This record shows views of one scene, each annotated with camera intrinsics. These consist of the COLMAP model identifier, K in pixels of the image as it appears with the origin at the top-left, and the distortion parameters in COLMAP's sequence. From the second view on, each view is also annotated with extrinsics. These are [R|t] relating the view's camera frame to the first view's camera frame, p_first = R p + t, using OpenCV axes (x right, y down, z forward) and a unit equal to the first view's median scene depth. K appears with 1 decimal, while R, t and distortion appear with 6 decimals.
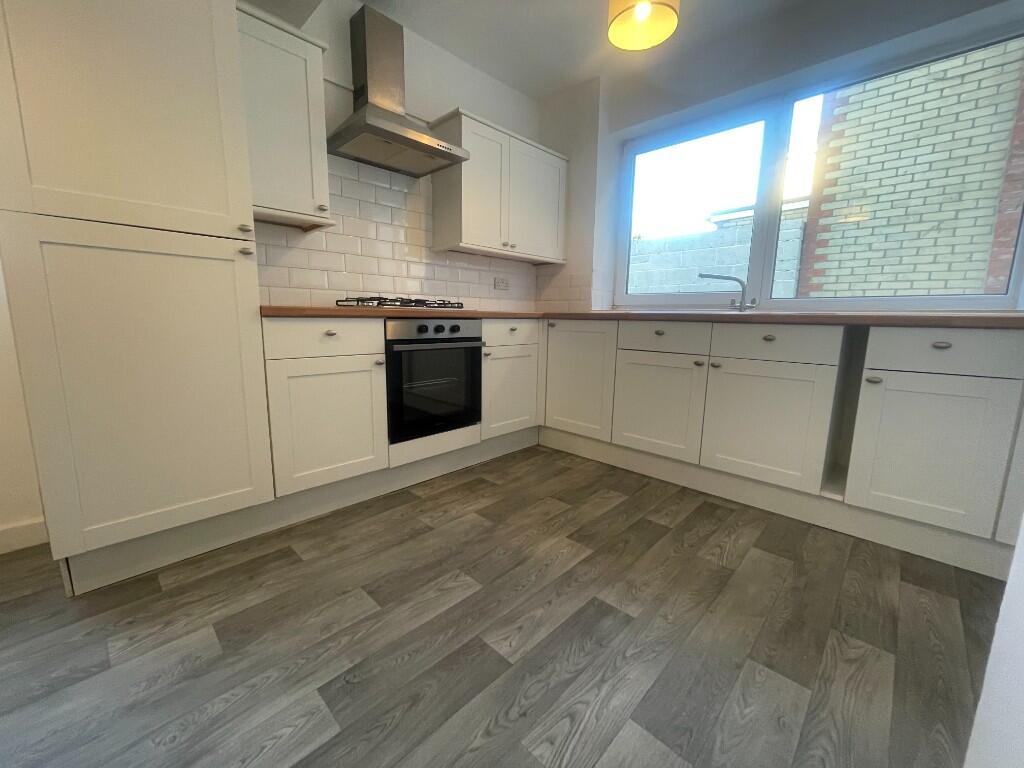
lens RADIAL K [[410.8, 0, 509.7], [0, 410.8, 380.6], [0, 0, 1]] dist [0.000625, -0.002758]
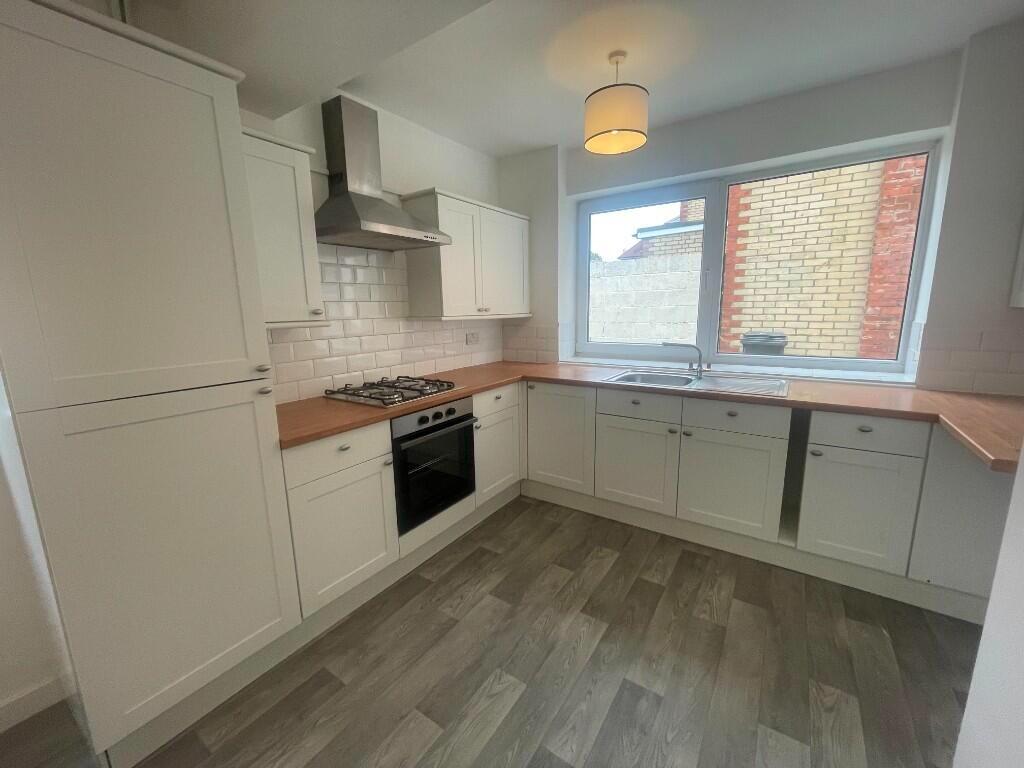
lens RADIAL K [[410.8, 0, 509.7], [0, 410.8, 380.6], [0, 0, 1]] dist [0.000625, -0.002758]
pose [[0.984271, -0.063251, 0.164955, -0.159432], [0.060346, 0.997922, 0.022568, -0.228371], [-0.166040, -0.012258, 0.986043, -0.047750]]
